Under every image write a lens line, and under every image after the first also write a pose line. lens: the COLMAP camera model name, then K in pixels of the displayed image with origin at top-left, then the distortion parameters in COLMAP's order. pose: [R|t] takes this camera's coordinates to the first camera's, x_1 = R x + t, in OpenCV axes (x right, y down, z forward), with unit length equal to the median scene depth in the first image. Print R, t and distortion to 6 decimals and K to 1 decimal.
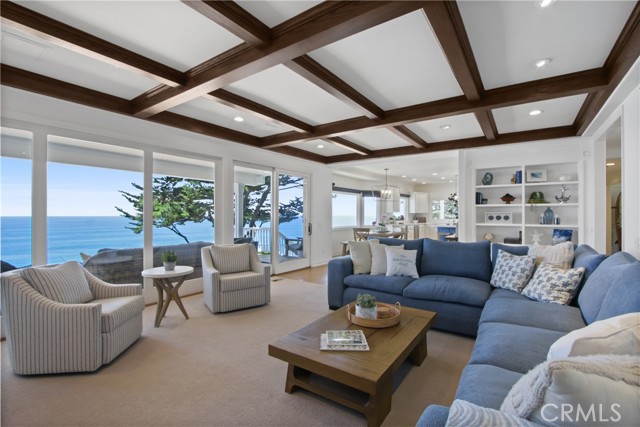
lens RADIAL K [[293.4, 0, 321.5], [0, 293.4, 212.5], [0, 0, 1]] dist [-0.019035, 0.002712]
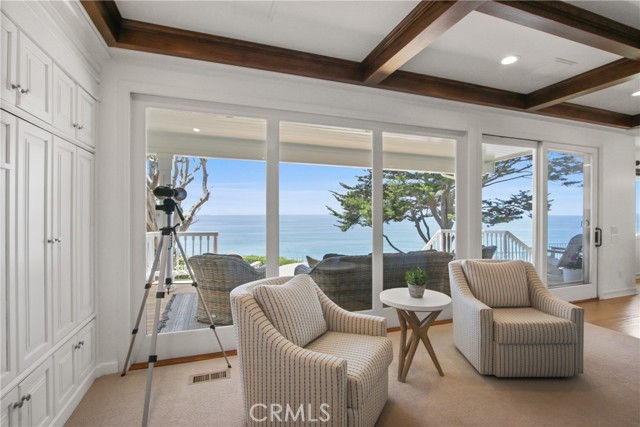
lens RADIAL K [[293.4, 0, 320.5], [0, 293.4, 216.0], [0, 0, 1]] dist [-0.019035, 0.002712]
pose [[0.813229, 0.006904, -0.581902, -0.220076], [0.003162, 0.999862, 0.016282, 0.000560], [0.581935, -0.015081, 0.813096, 0.232133]]
